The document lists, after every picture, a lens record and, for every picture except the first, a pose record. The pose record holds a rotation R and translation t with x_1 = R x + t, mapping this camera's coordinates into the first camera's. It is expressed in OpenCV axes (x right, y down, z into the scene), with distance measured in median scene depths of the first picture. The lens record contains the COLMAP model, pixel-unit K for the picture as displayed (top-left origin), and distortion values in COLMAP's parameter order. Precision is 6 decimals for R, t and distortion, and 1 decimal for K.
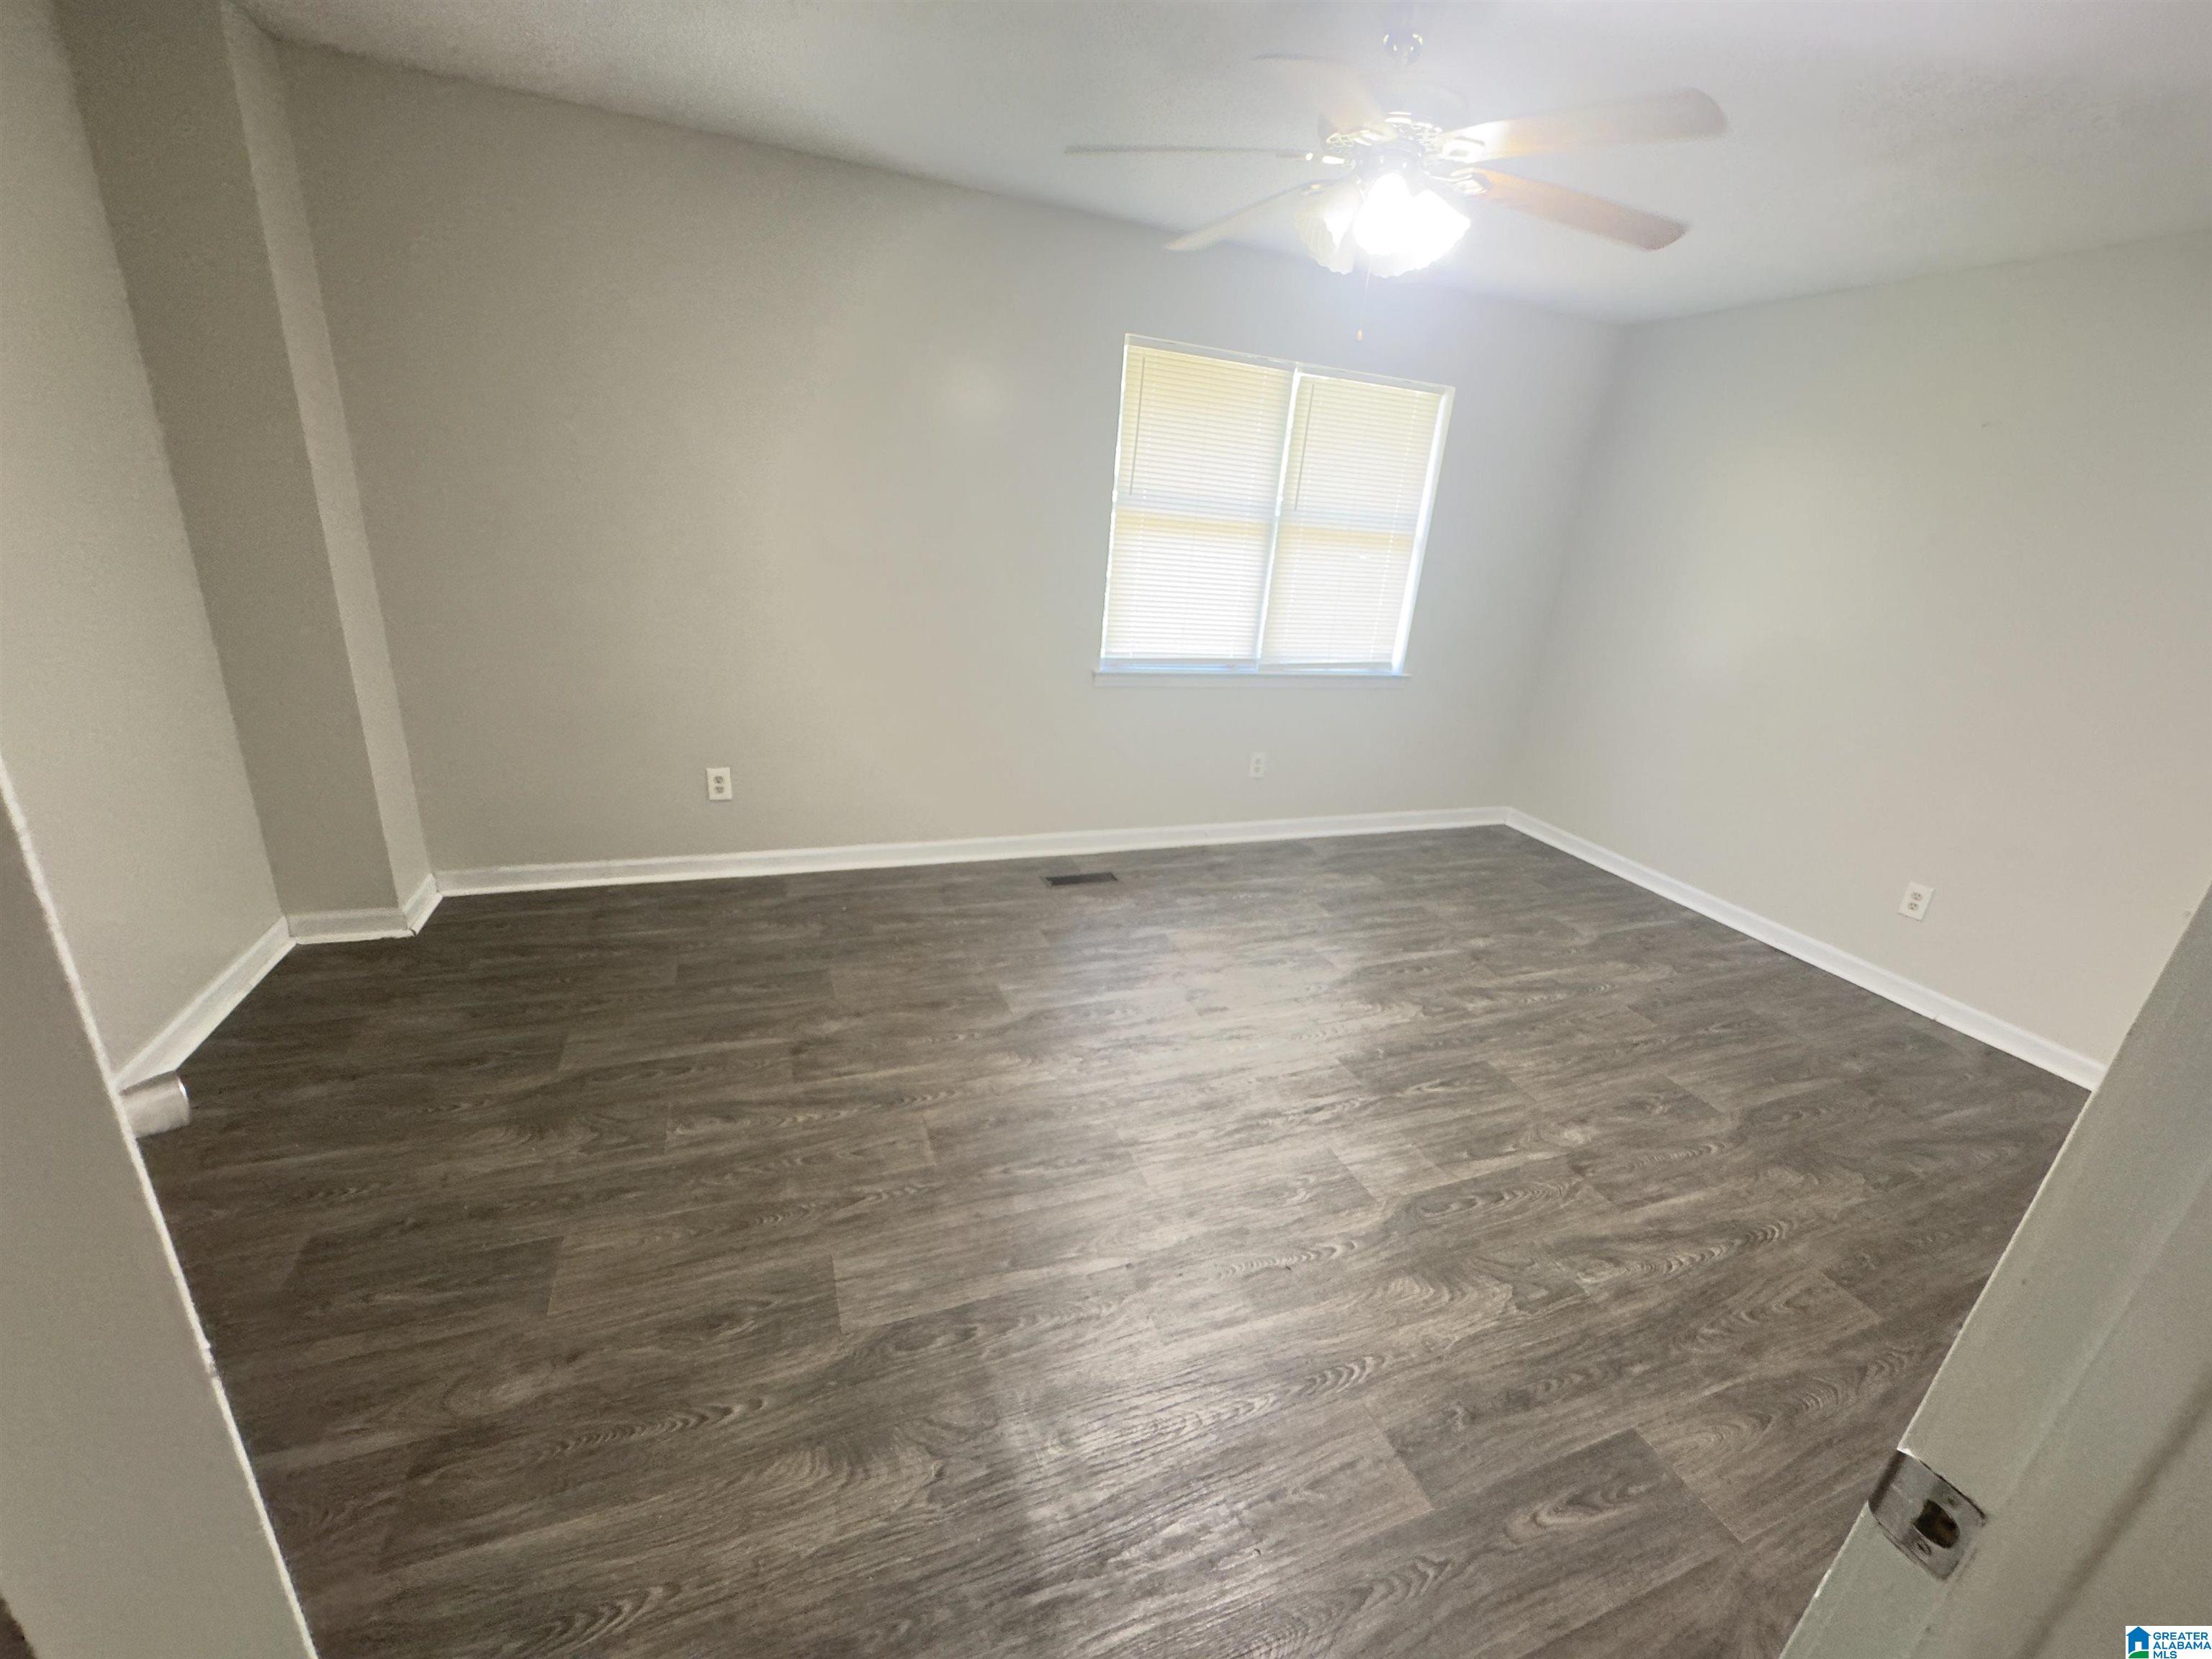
lens RADIAL K [[883.8, 0, 1101.2], [0, 883.8, 832.9], [0, 0, 1]] dist [0.000806, 0.000196]
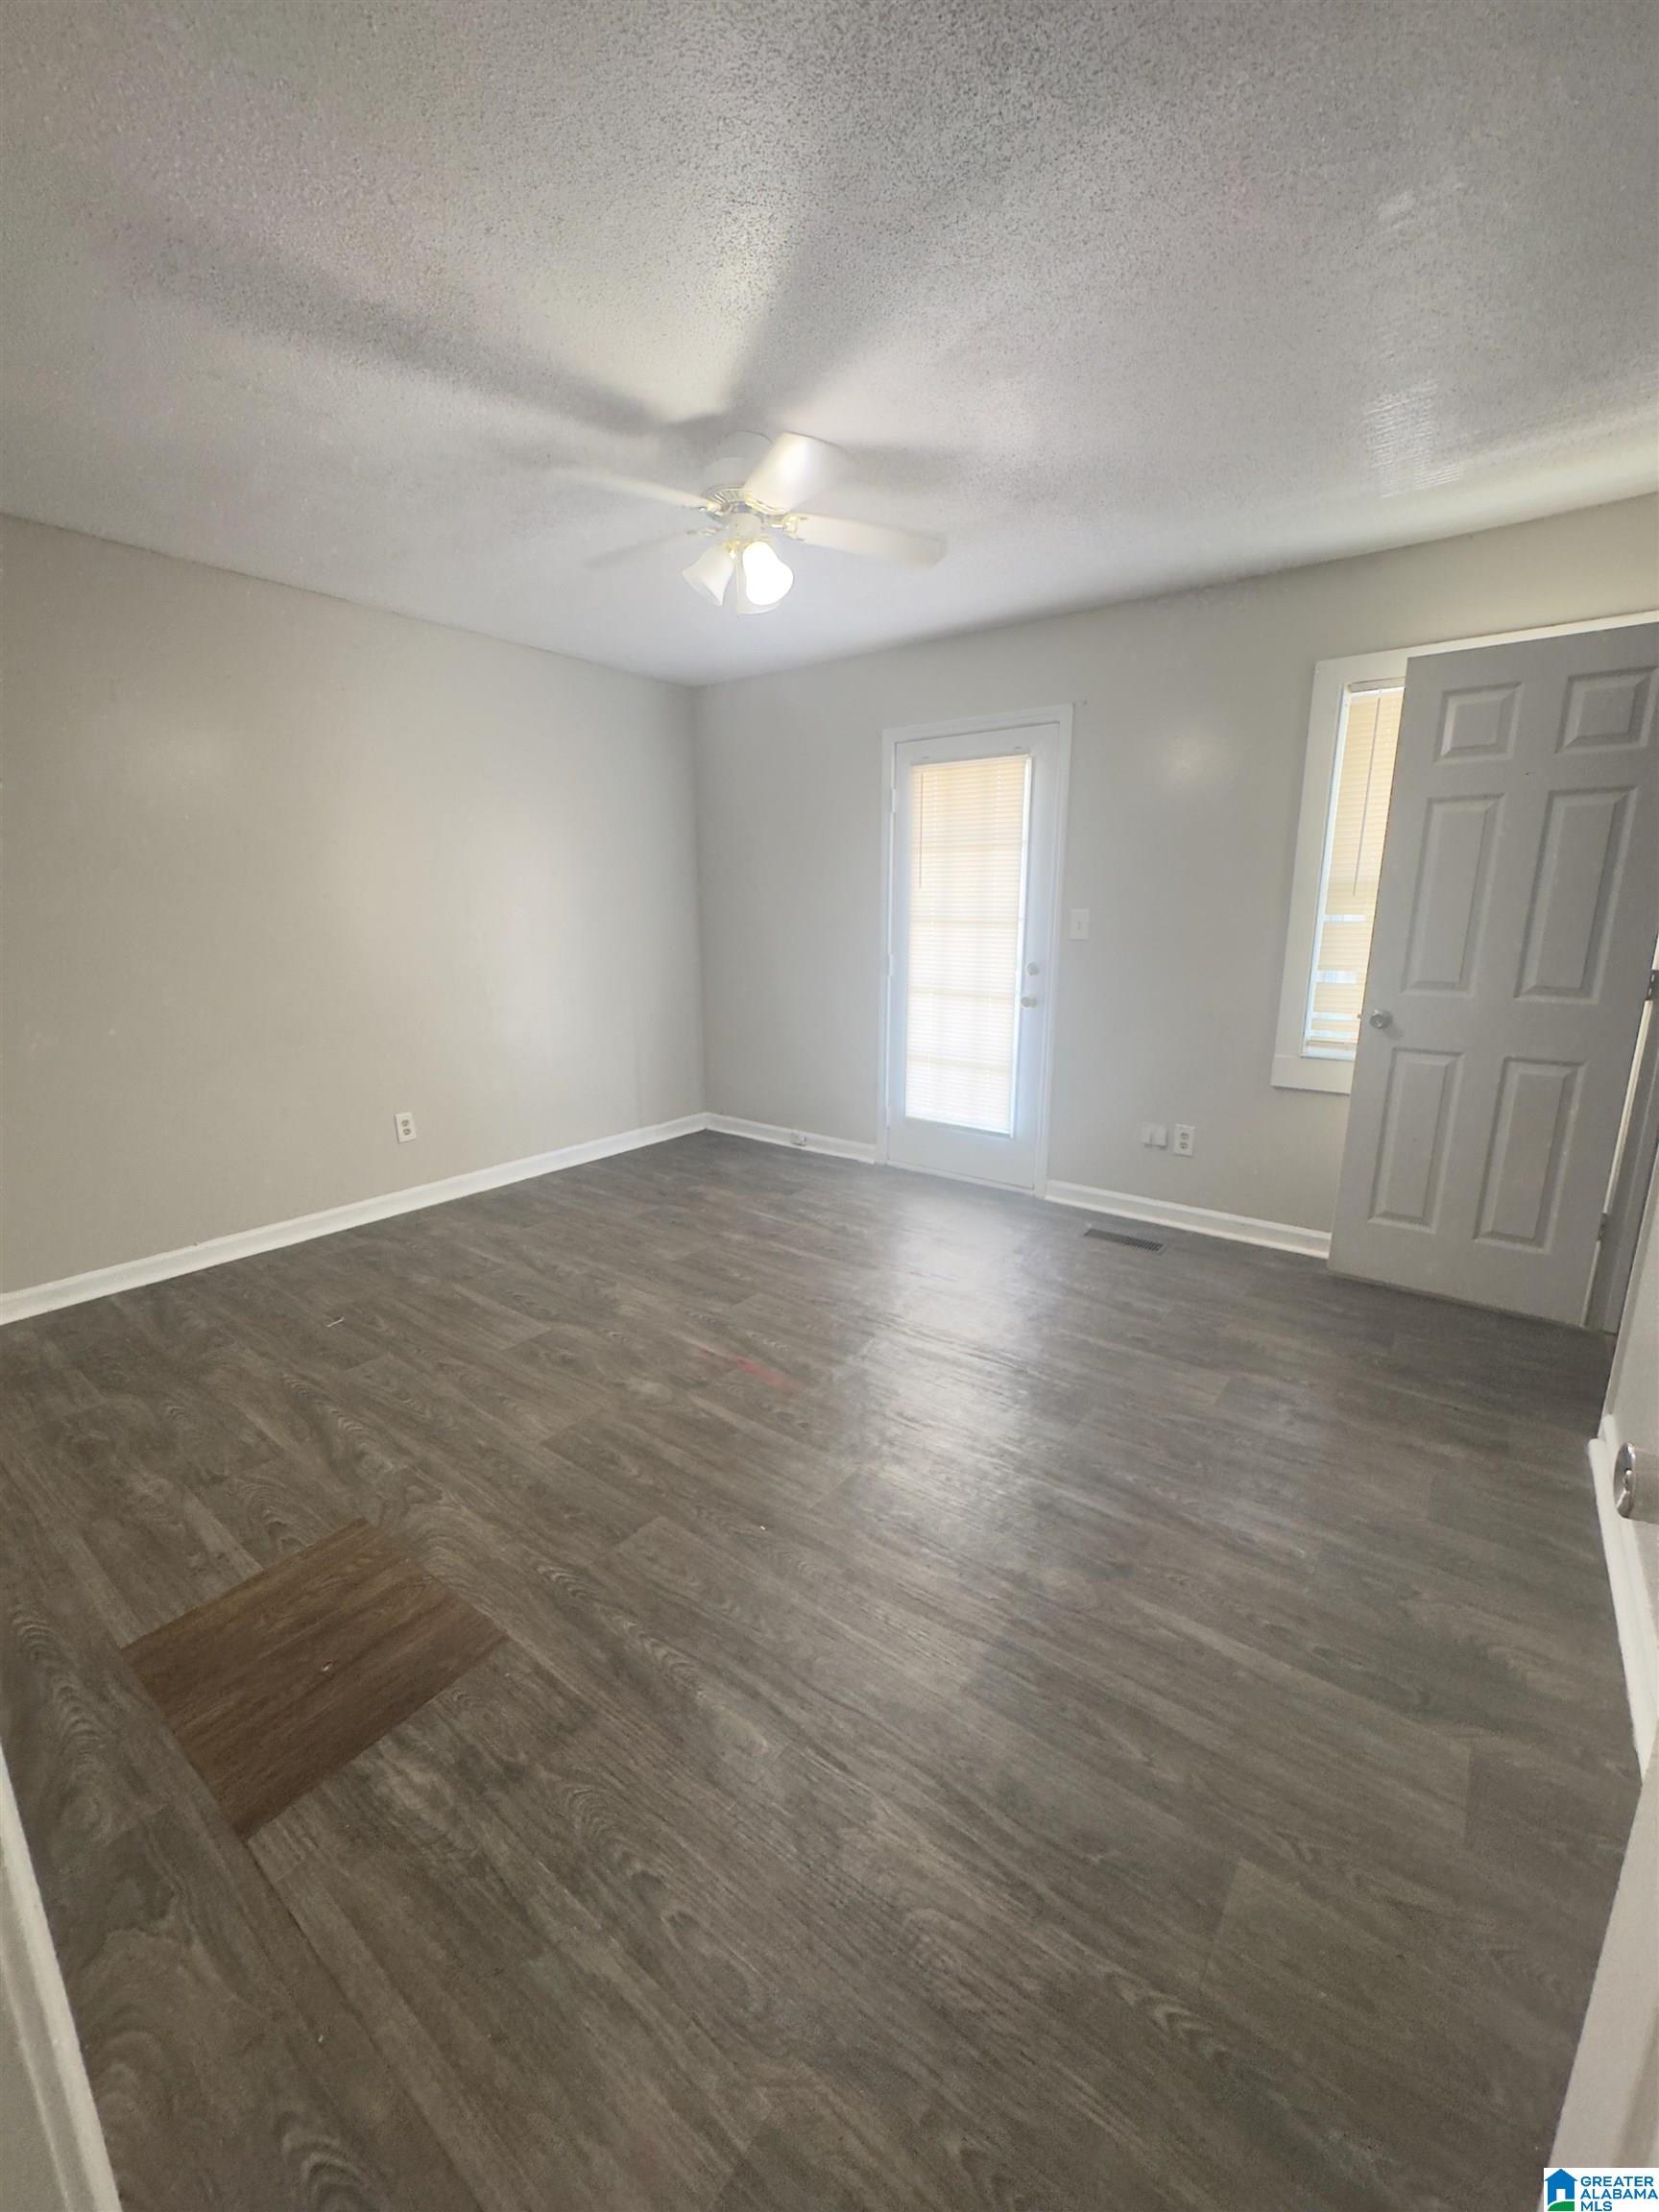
lens RADIAL K [[883.8, 0, 829.6], [0, 883.8, 1103.1], [0, 0, 1]] dist [0.000806, 0.000196]
pose [[-0.512145, -0.265236, 0.816919, -0.731914], [0.254711, 0.861436, 0.439374, -0.487111], [-0.820262, 0.433102, -0.373622, 1.330854]]
